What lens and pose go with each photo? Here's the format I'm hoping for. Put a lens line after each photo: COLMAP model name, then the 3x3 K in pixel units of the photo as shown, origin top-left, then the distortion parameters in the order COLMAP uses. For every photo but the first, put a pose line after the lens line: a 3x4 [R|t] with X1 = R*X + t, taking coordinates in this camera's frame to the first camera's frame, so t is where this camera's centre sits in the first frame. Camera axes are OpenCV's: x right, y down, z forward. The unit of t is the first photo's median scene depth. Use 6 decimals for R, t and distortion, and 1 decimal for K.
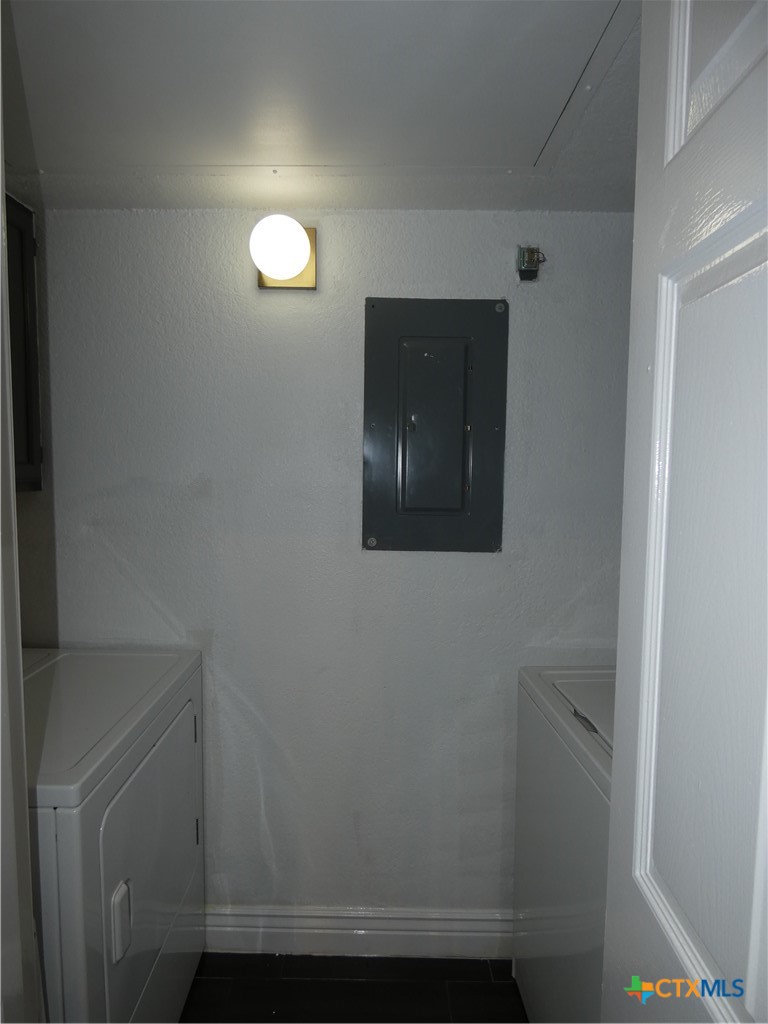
lens RADIAL K [[606.8, 0, 384.0], [0, 606.8, 512.0], [0, 0, 1]] dist [-0.013537, -0.003031]
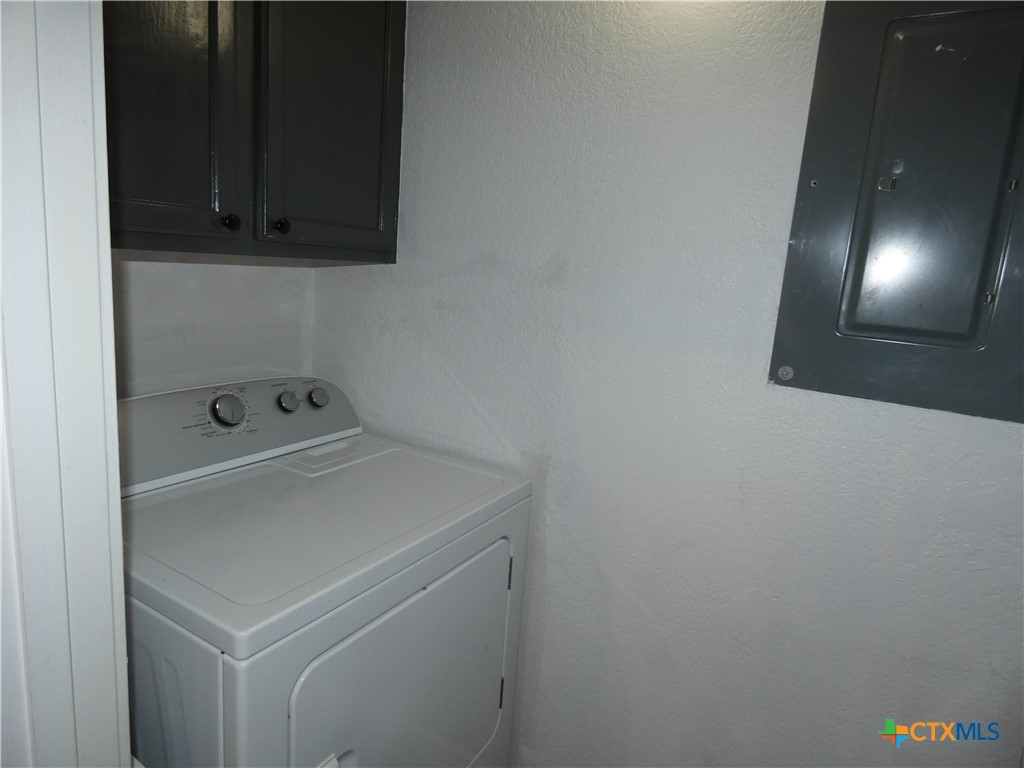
lens RADIAL K [[606.8, 0, 512.0], [0, 606.8, 384.0], [0, 0, 1]] dist [-0.013537, -0.003031]
pose [[0.856938, 0.148548, -0.493550, 0.047715], [-0.108793, 0.988124, 0.108510, 0.023452], [0.503807, -0.039292, 0.862922, 0.313002]]
